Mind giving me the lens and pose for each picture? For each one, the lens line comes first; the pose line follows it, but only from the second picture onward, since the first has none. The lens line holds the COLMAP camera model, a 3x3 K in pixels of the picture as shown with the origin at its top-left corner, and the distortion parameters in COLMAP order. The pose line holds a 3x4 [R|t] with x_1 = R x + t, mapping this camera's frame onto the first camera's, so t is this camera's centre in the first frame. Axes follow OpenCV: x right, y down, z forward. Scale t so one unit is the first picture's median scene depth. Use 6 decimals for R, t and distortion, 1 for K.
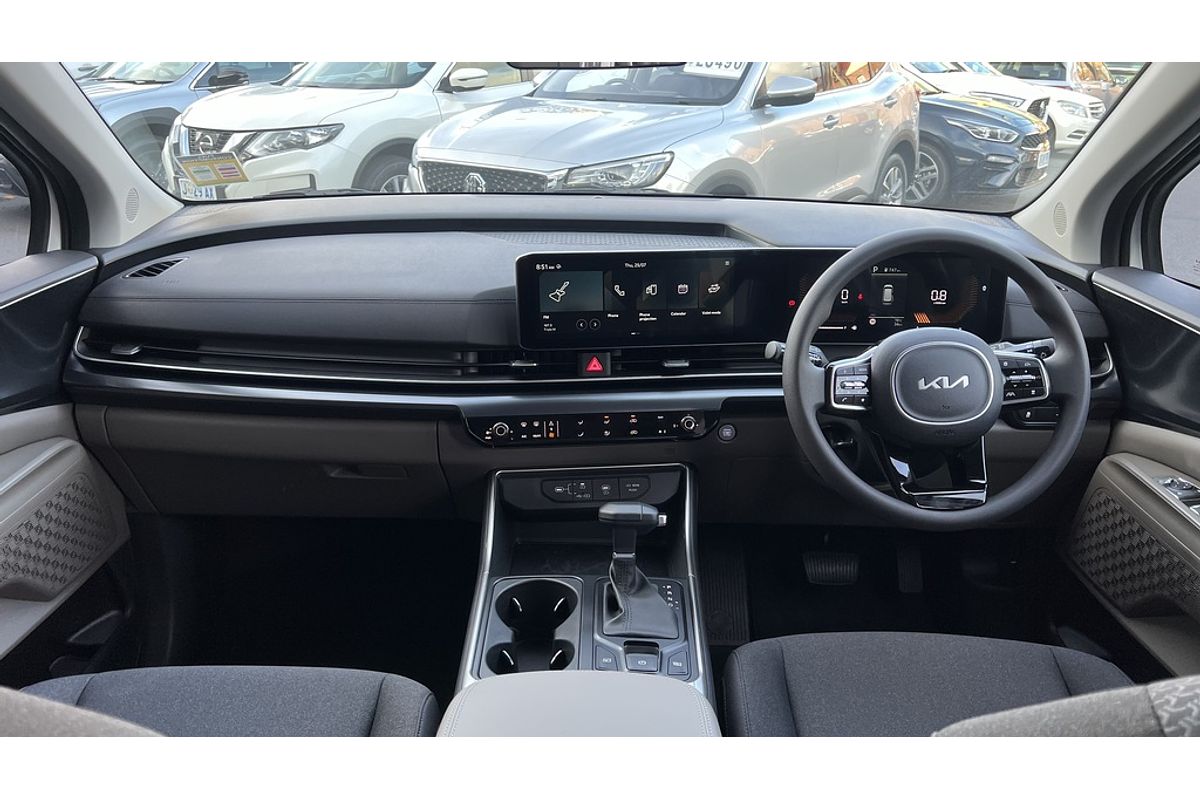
lens RADIAL K [[908.2, 0, 603.2], [0, 908.2, 399.7], [0, 0, 1]] dist [0.010256, -0.005854]
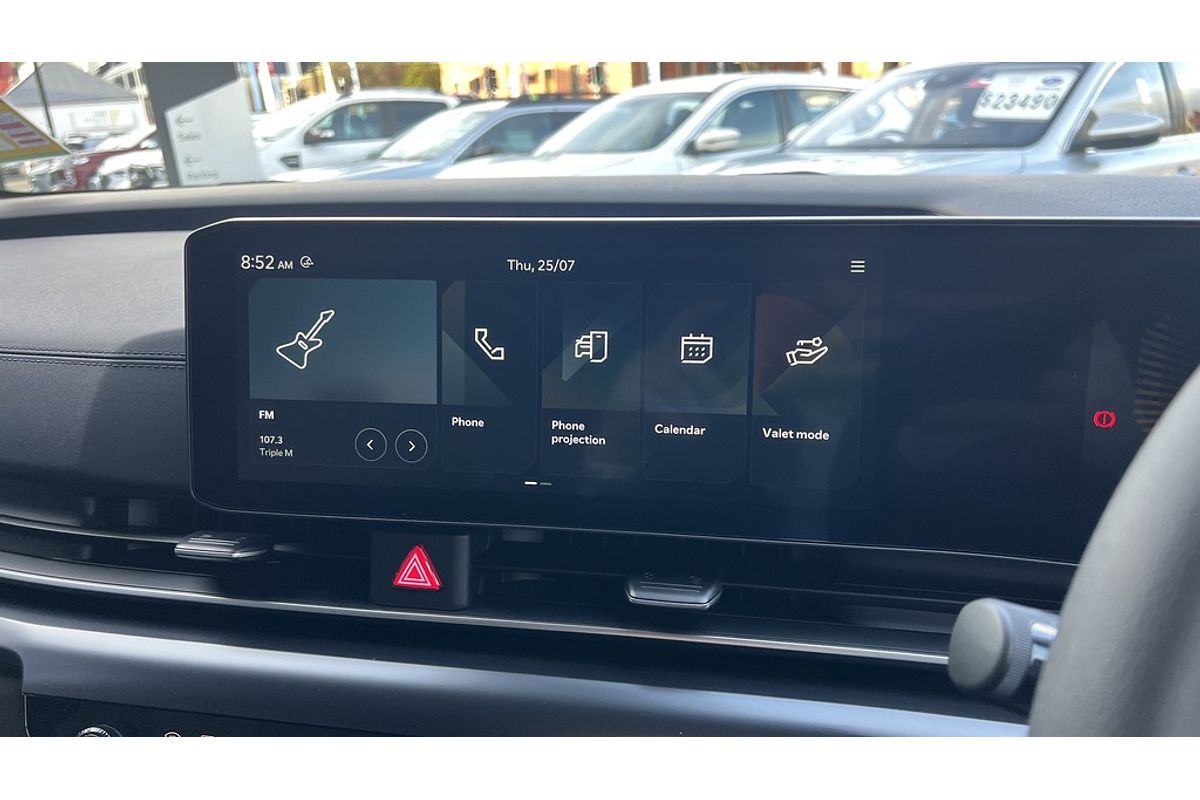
lens RADIAL K [[908.2, 0, 603.2], [0, 908.2, 399.7], [0, 0, 1]] dist [0.010256, -0.005854]
pose [[0.950577, 0.056320, -0.305337, 0.151544], [-0.085996, 0.992696, -0.084617, -0.077854], [0.298341, 0.106693, 0.948477, 0.713992]]
